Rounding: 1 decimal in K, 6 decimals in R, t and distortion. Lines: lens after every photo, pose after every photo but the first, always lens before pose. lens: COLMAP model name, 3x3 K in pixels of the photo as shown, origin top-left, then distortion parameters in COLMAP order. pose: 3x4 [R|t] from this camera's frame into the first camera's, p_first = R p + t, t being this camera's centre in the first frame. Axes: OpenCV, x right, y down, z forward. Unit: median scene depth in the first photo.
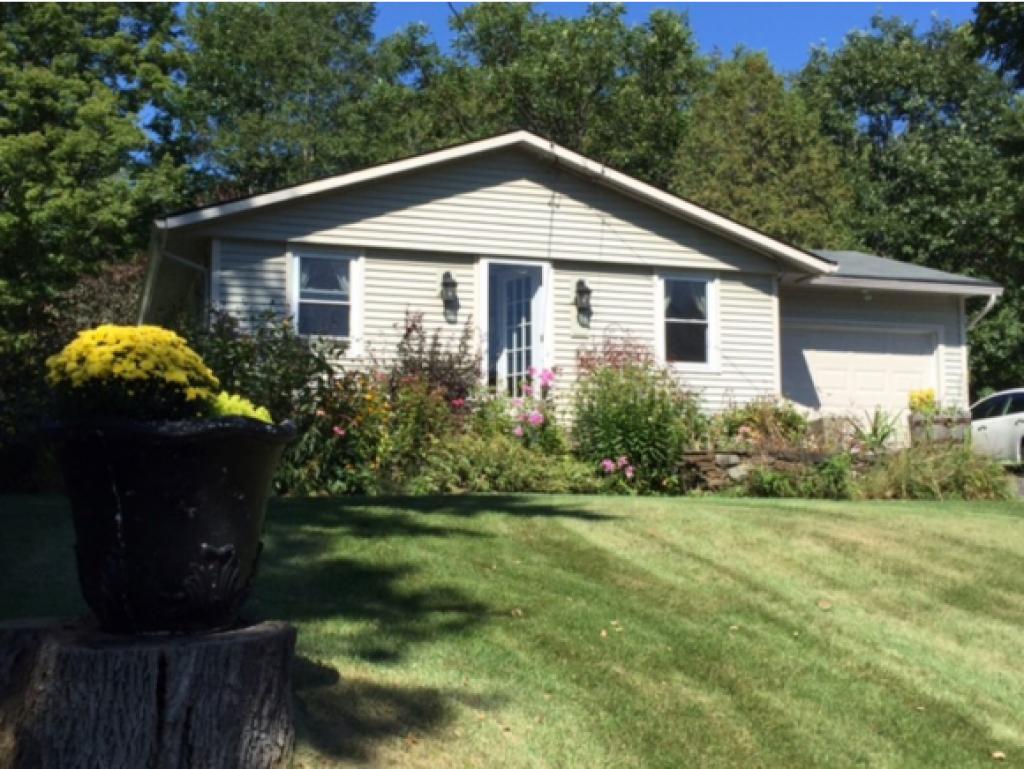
lens RADIAL K [[1317.4, 0, 511.7], [0, 1317.4, 384.6], [0, 0, 1]] dist [0.027853, 0.000000]
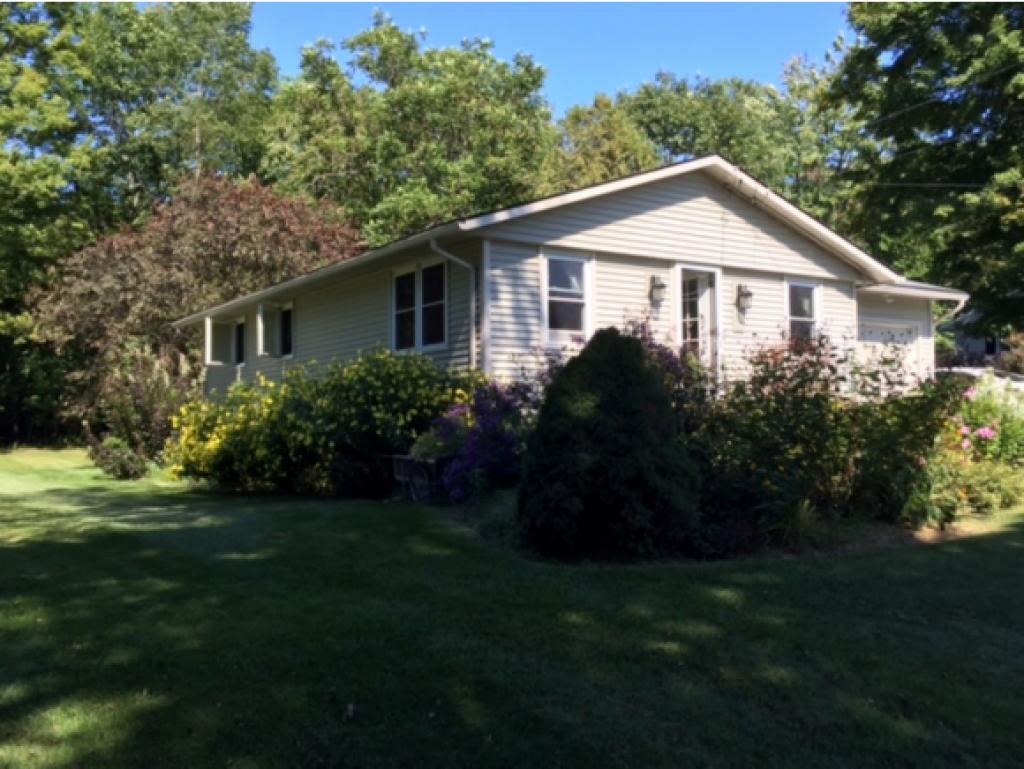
lens RADIAL K [[955.6, 0, 512.2], [0, 955.6, 384.2], [0, 0, 1]] dist [-0.007971, 0.000000]
pose [[0.945401, -0.006869, 0.325836, -0.429713], [-0.013270, 0.998137, 0.059545, -0.037765], [-0.325638, -0.060618, 0.943549, 0.245044]]
